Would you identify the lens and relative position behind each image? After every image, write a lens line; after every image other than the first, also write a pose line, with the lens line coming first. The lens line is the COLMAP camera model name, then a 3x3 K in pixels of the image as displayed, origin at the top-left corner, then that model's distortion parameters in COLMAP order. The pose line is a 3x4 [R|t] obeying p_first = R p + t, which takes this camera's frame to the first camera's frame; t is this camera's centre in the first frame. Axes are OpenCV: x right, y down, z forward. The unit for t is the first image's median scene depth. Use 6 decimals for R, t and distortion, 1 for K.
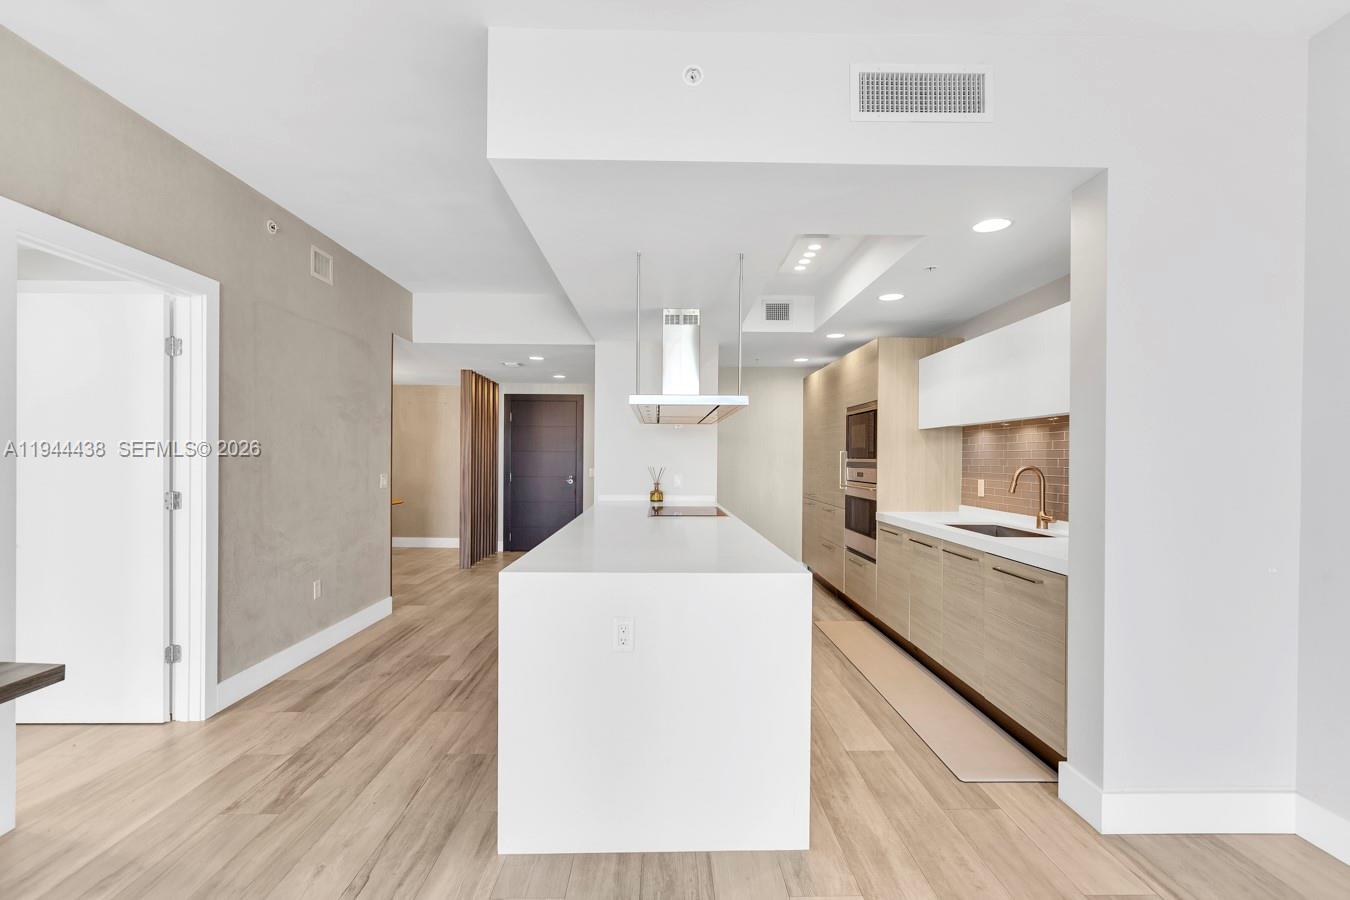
lens RADIAL K [[609.4, 0, 675.0], [0, 609.4, 450.0], [0, 0, 1]] dist [0.013713, -0.005000]
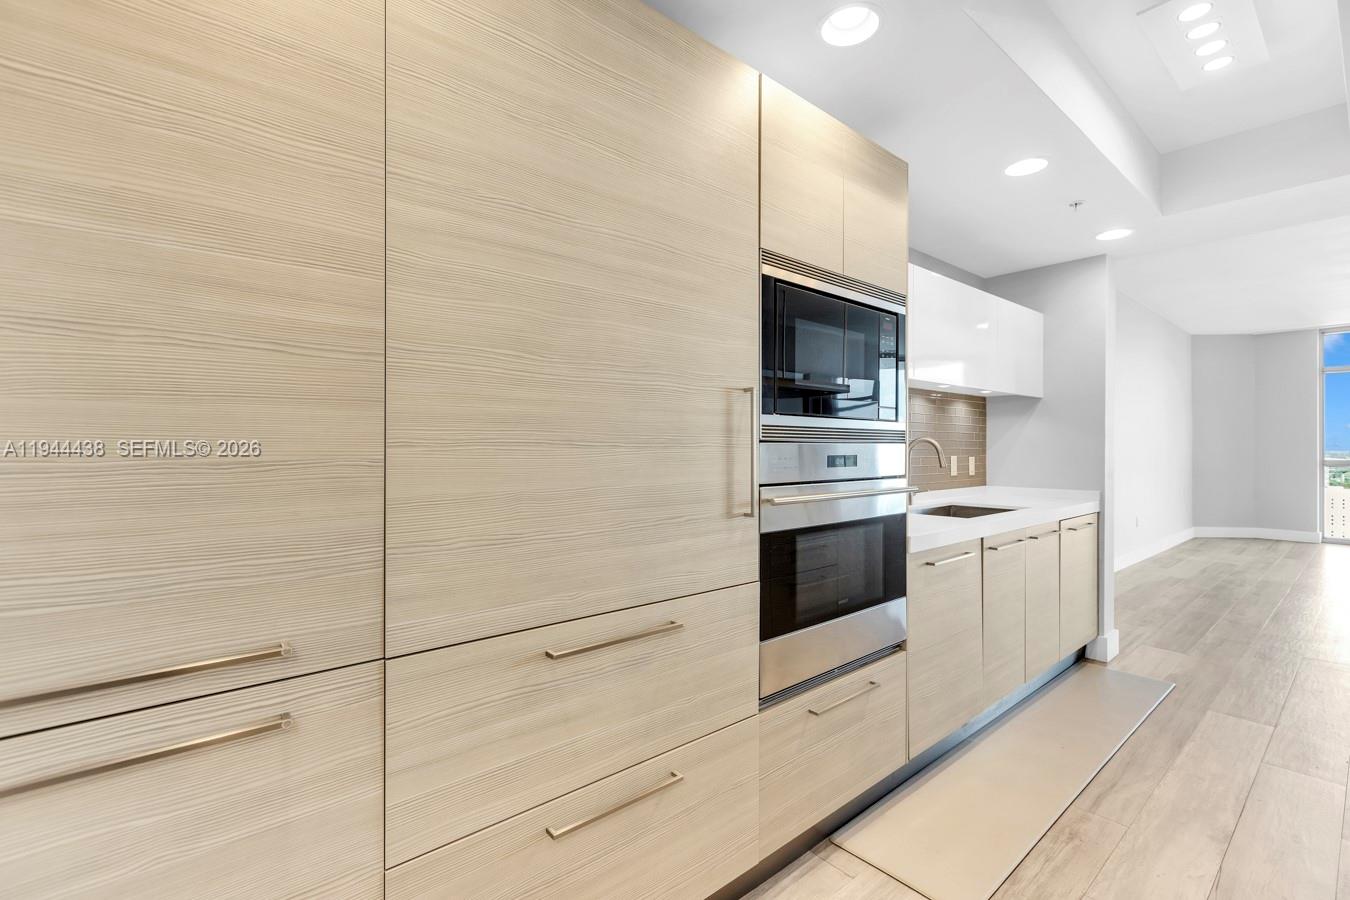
lens RADIAL K [[609.4, 0, 675.0], [0, 609.4, 450.0], [0, 0, 1]] dist [0.013713, -0.005000]
pose [[-0.638631, -0.004814, 0.769498, 0.119554], [-0.006207, 0.999980, 0.001105, 0.048432], [-0.769488, -0.004071, -0.638649, 2.058163]]
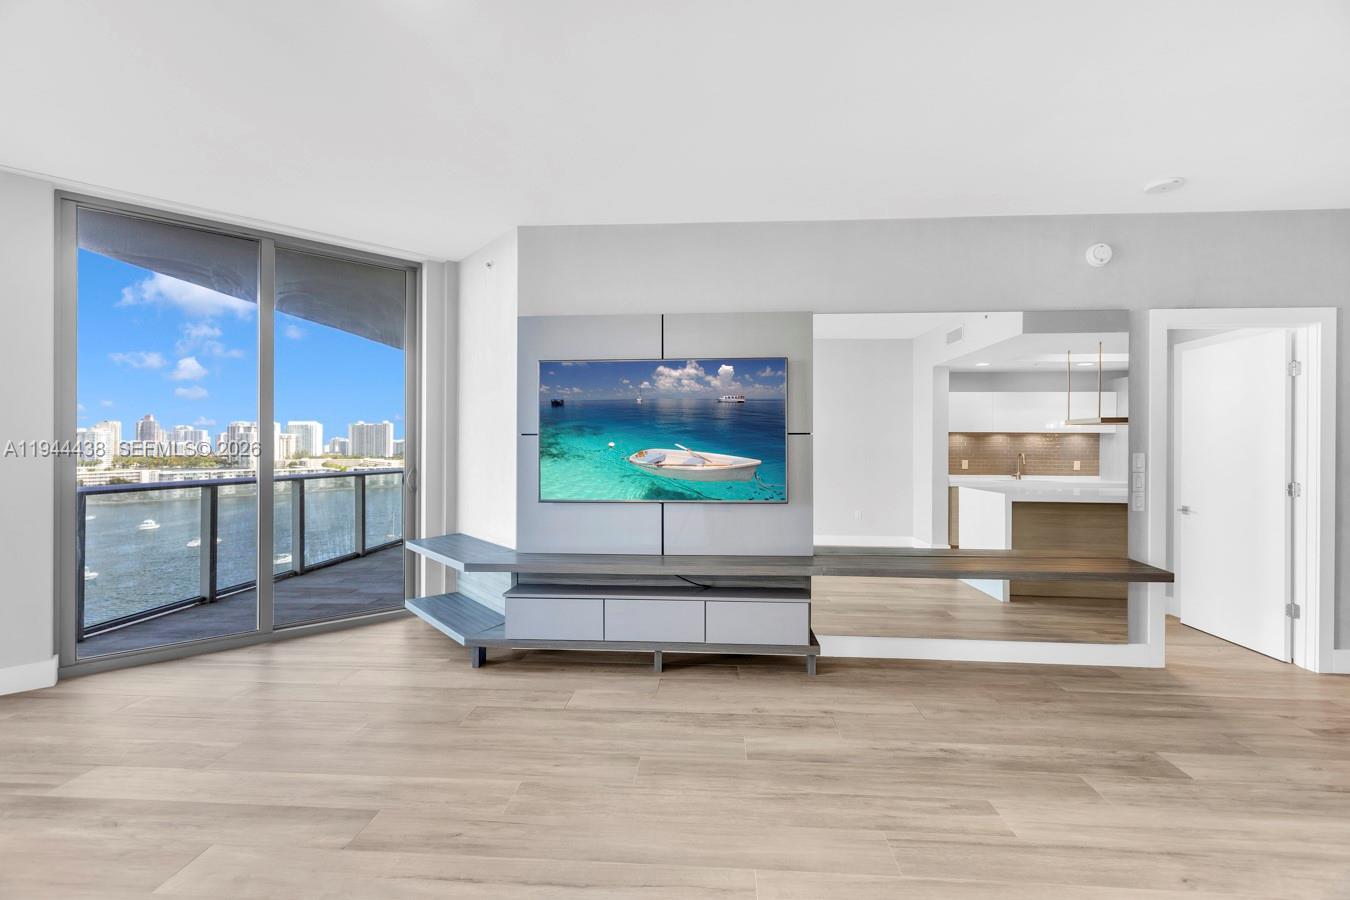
lens RADIAL K [[609.4, 0, 675.0], [0, 609.4, 450.0], [0, 0, 1]] dist [0.013713, -0.005000]
pose [[-0.076351, -0.000151, -0.997081, 0.530770], [0.001619, 0.999999, -0.000276, -0.003089], [0.997080, -0.001636, -0.076351, -0.172411]]
